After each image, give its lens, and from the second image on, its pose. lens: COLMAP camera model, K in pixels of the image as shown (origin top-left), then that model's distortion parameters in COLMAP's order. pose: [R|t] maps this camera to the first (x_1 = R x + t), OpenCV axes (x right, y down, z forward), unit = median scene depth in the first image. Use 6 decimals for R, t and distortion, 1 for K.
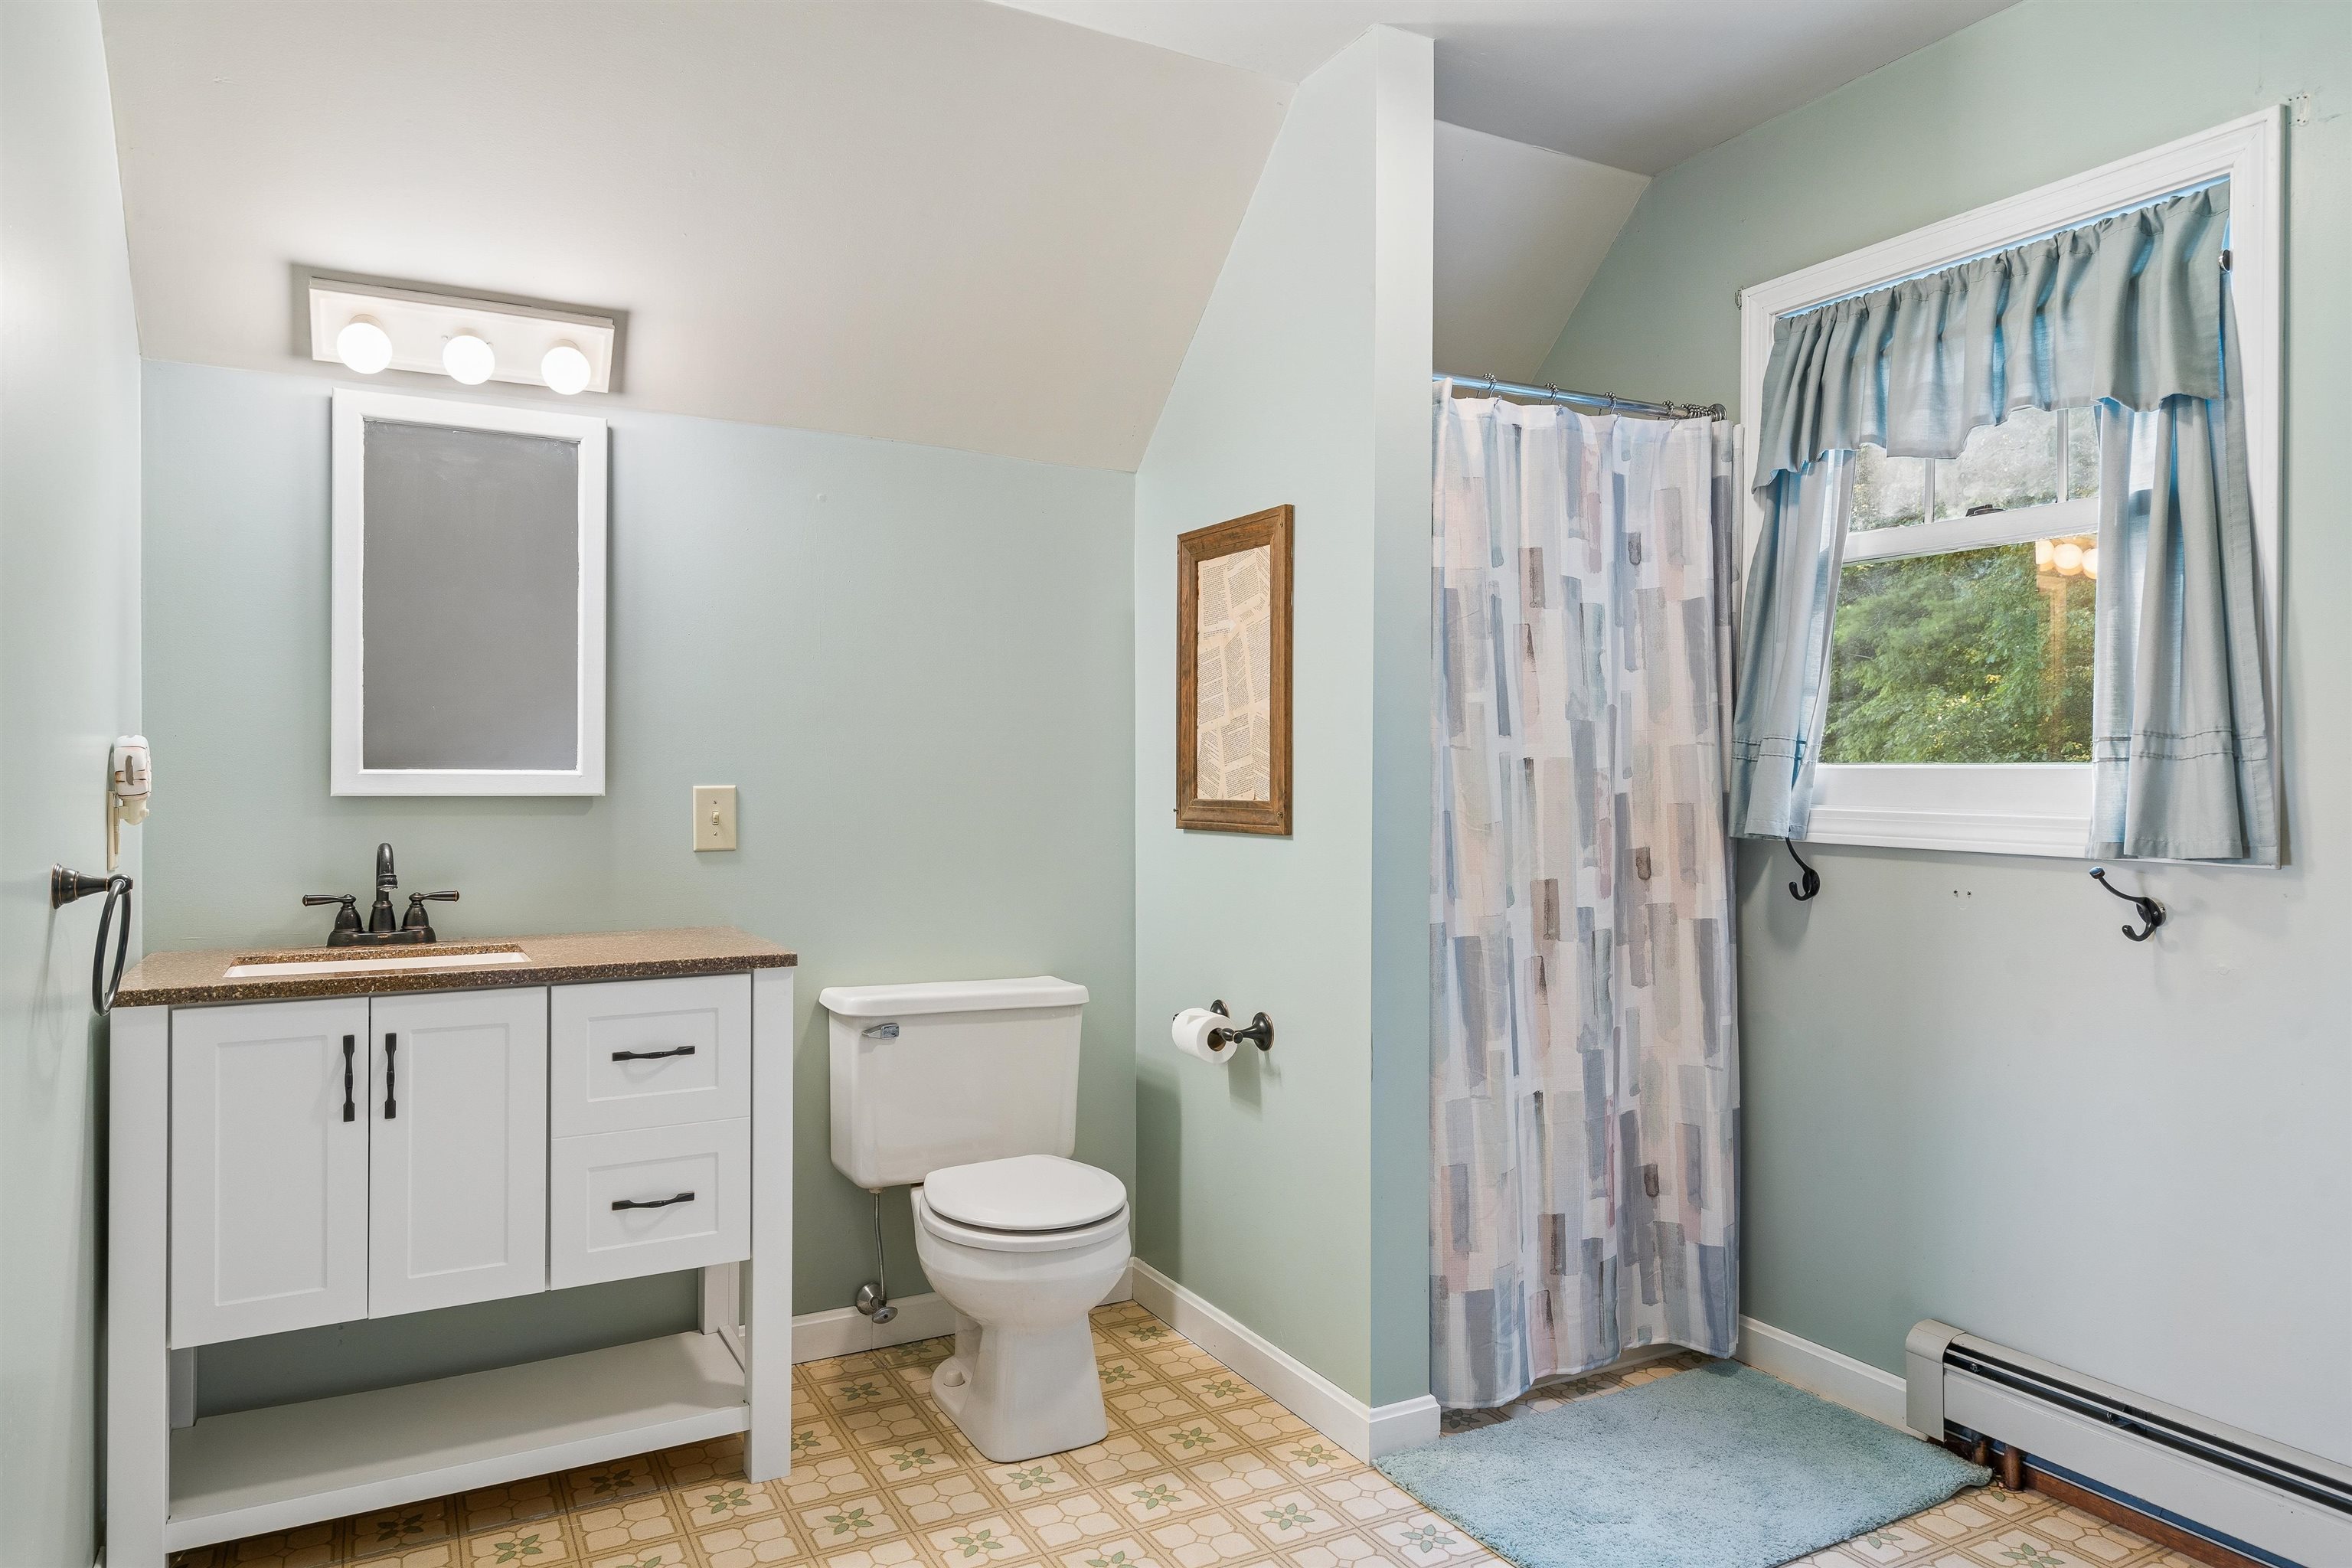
lens RADIAL K [[1467.5, 0, 1176.0], [0, 1467.5, 784.0], [0, 0, 1]] dist [0.000975, 0.001874]
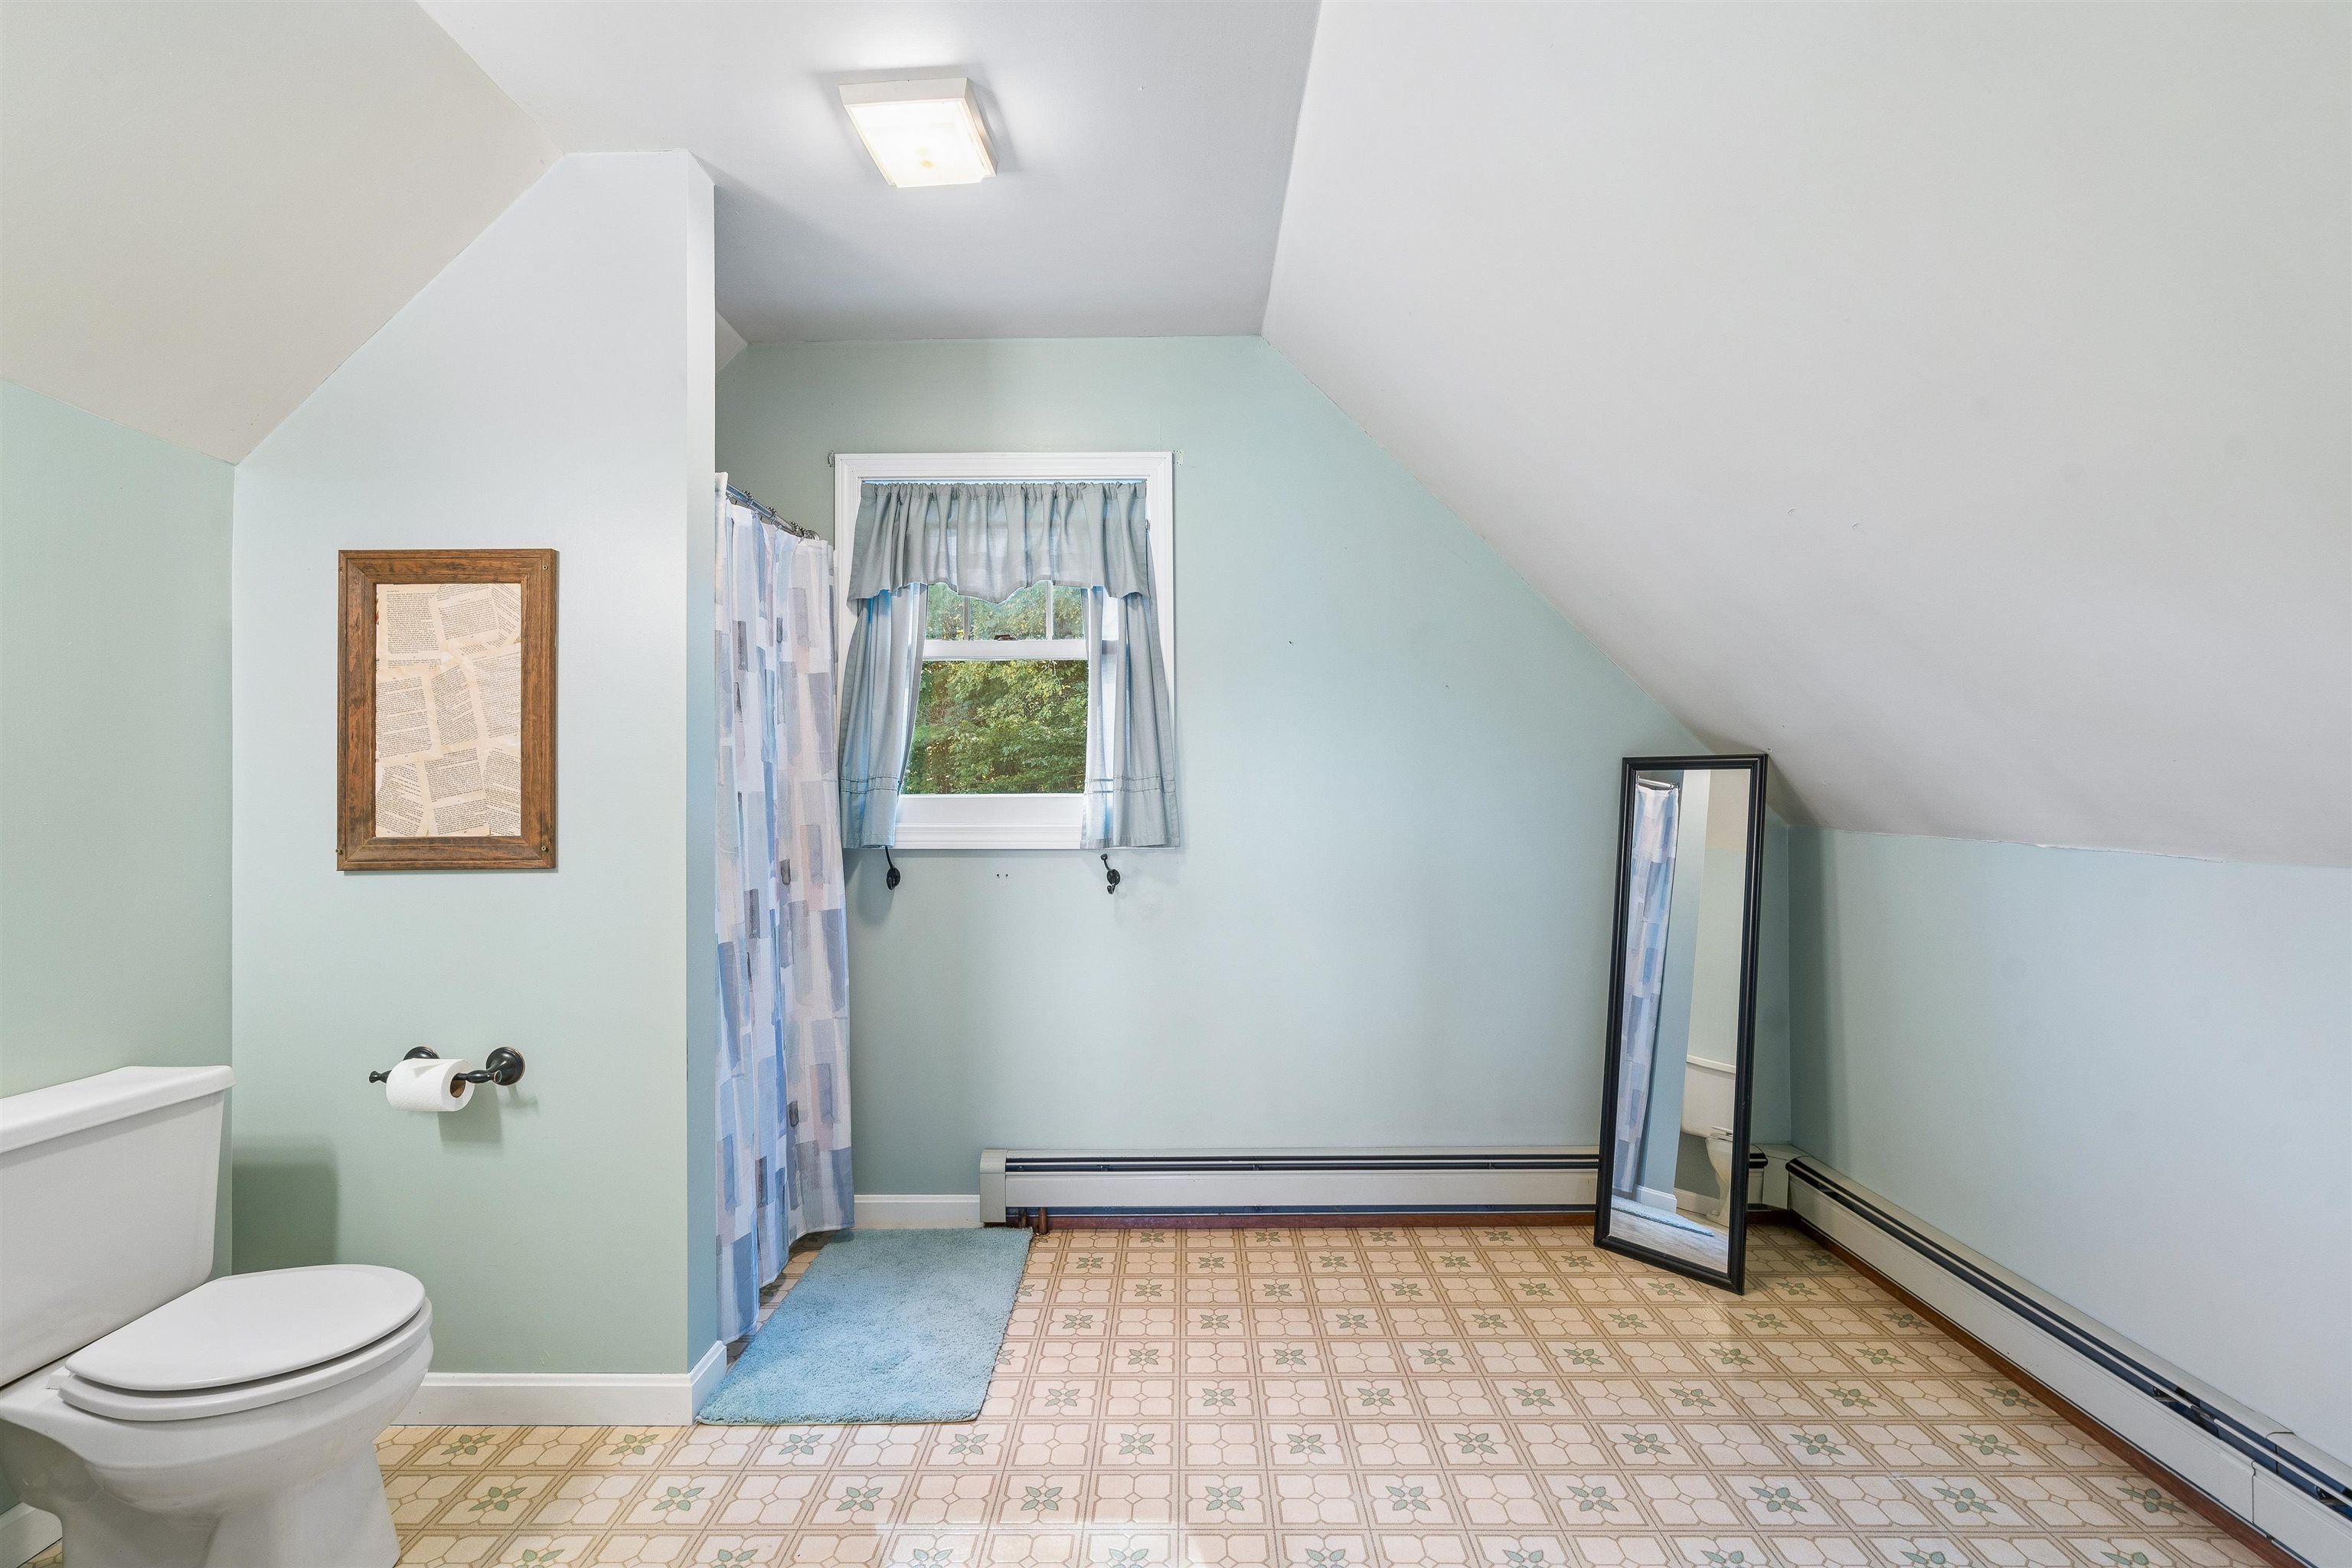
lens RADIAL K [[1082.4, 0, 1176.0], [0, 1082.4, 784.0], [0, 0, 1]] dist [0.000313, 0.000520]
pose [[0.483364, 0.000087, 0.875420, -0.372567], [0.014563, 0.999861, -0.008140, -0.011764], [-0.875298, 0.016683, 0.483295, 0.241419]]
